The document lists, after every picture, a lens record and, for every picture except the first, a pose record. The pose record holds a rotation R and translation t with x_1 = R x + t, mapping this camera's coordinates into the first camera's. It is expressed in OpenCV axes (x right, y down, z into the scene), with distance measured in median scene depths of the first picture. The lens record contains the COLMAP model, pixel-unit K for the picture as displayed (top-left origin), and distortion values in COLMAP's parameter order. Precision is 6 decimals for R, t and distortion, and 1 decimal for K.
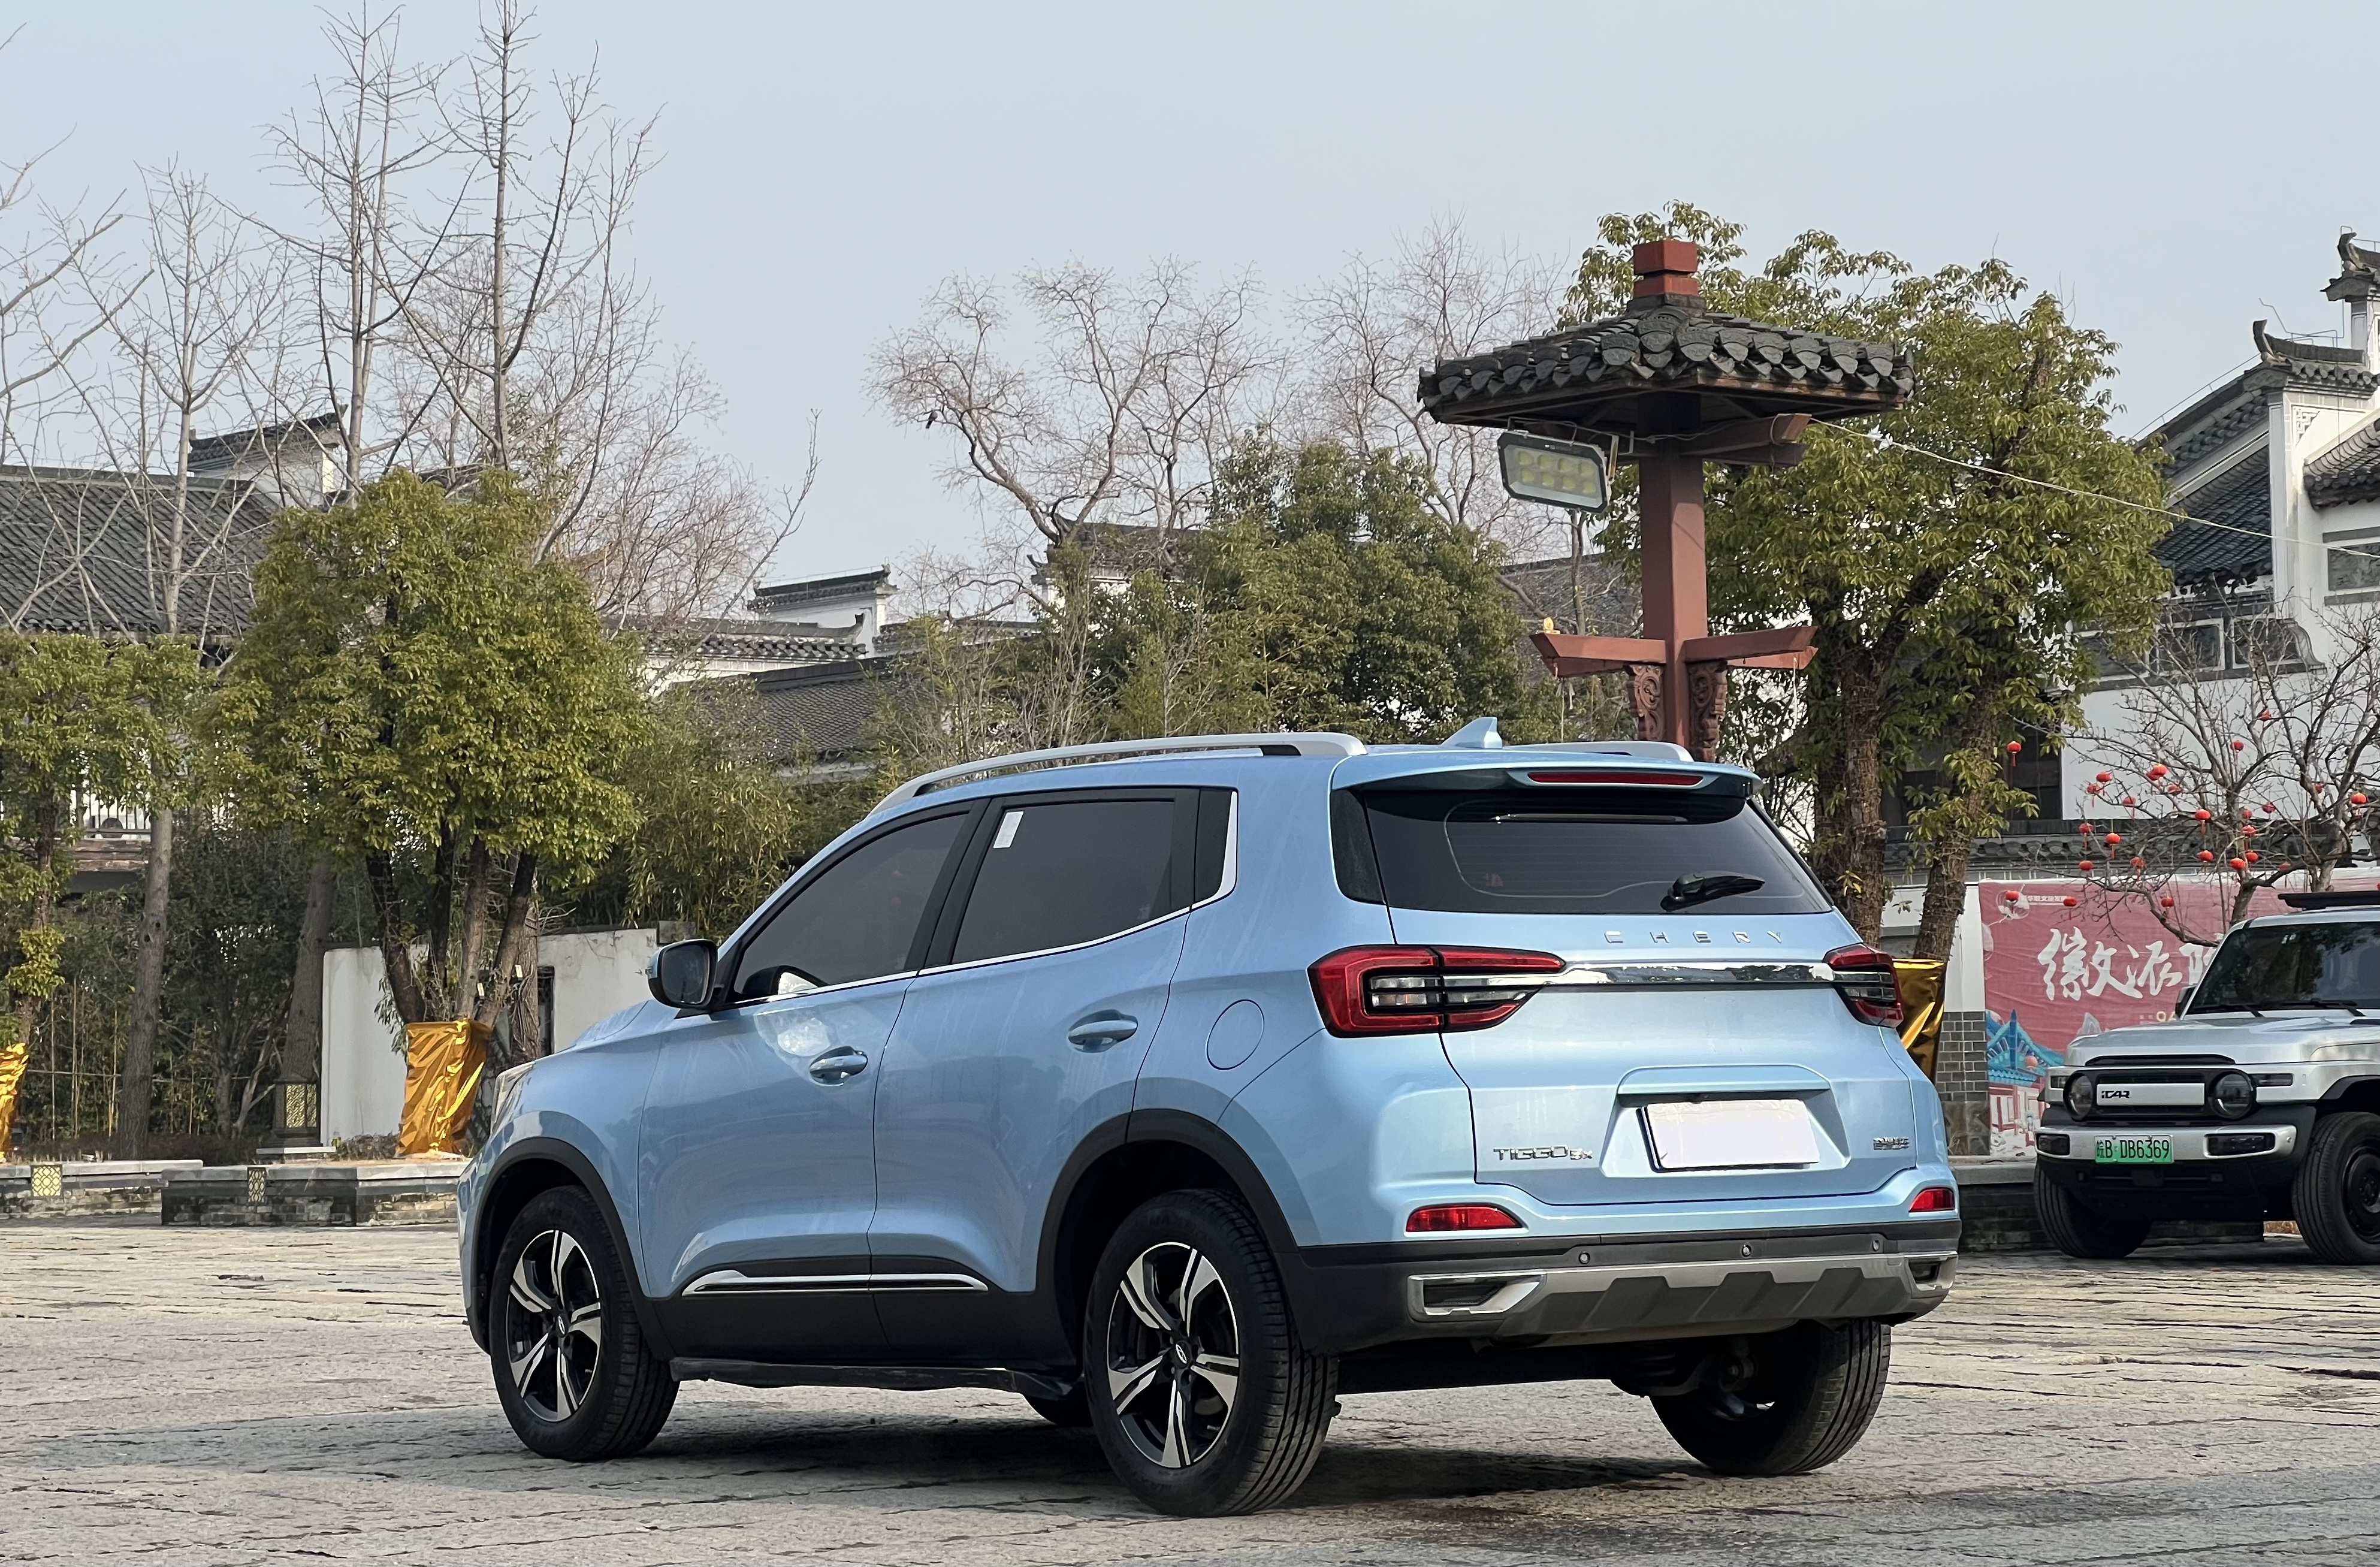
lens RADIAL K [[5938.7, 0, 1189.5], [0, 5938.7, 780.5], [0, 0, 1]] dist [0.255623, 0.000000]
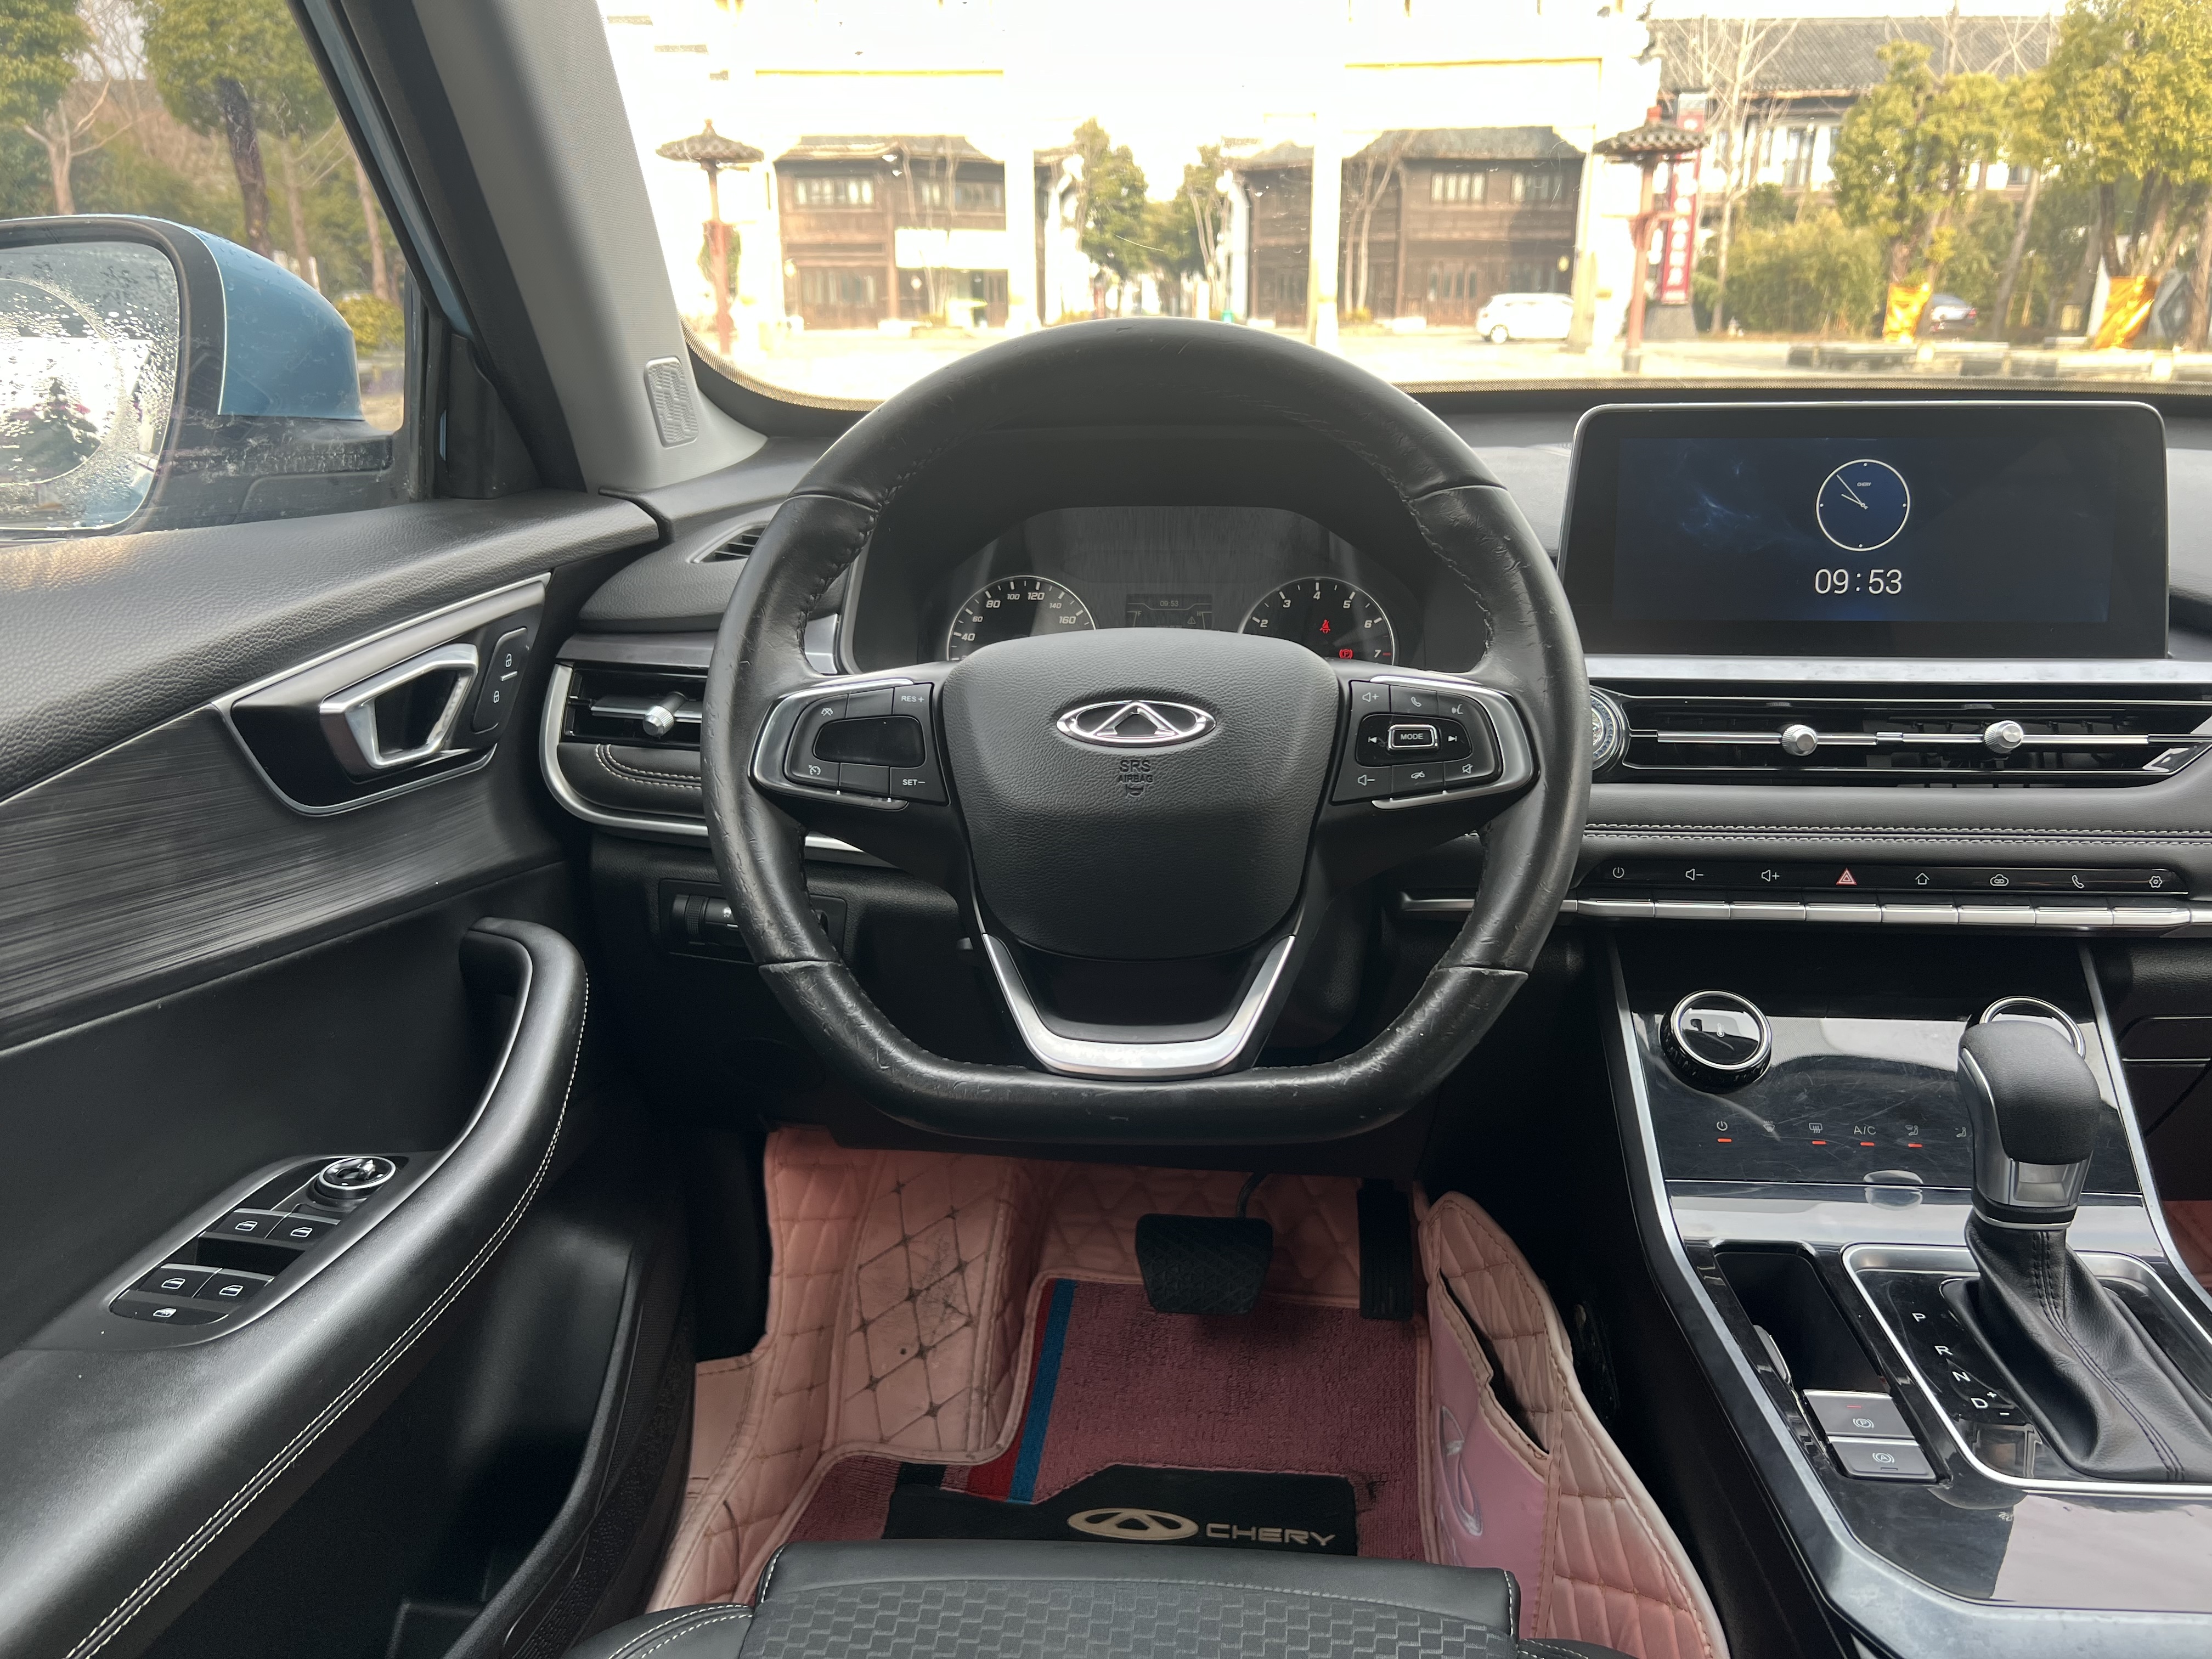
lens RADIAL K [[1695.2, 0, 1115.0], [0, 1695.2, 835.7], [0, 0, 1]] dist [0.043202, -0.045176]
pose [[0.756327, 0.211471, -0.619072, 0.013685], [0.023812, 0.936786, 0.349091, 0.024278], [0.653761, -0.278768, 0.703481, 0.983103]]
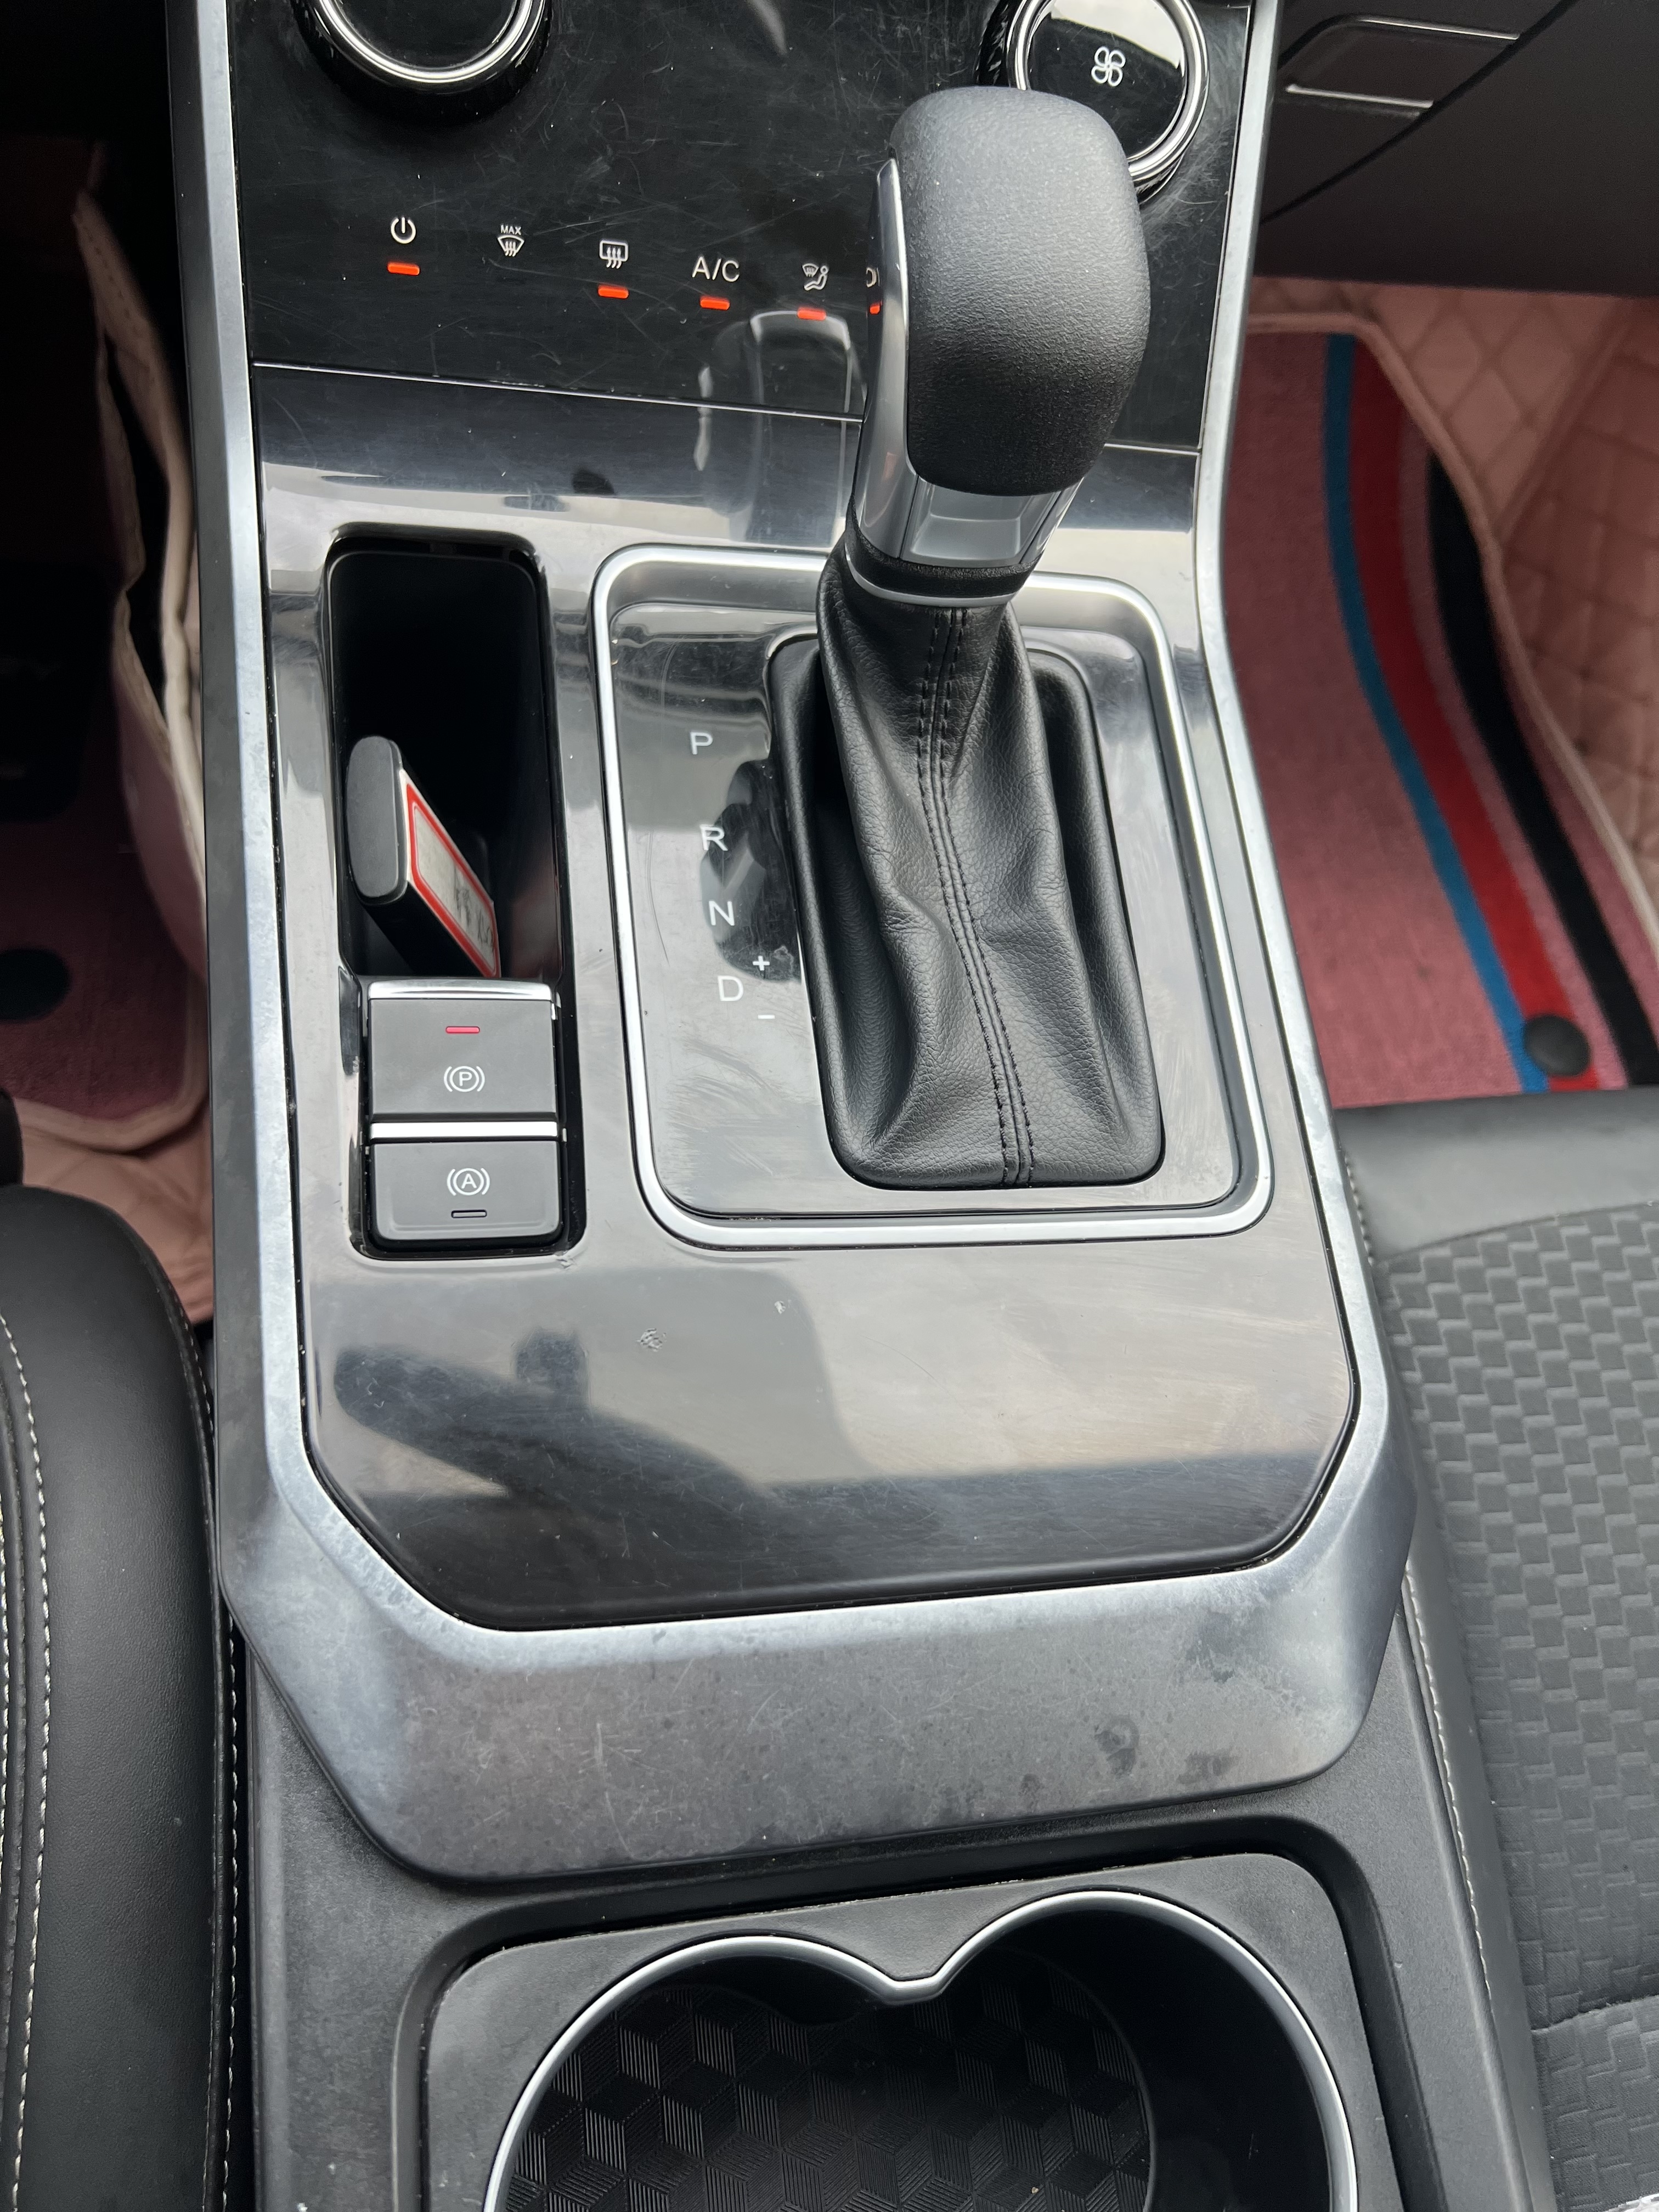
lens RADIAL K [[1695.2, 0, 827.5], [0, 1695.2, 1087.2], [0, 0, 1]] dist [0.043202, -0.045176]
pose [[0.839387, 0.542290, -0.036755, 0.008484], [-0.213633, 0.391342, 0.895104, 0.035328], [0.499790, -0.743487, 0.444339, 1.017120]]
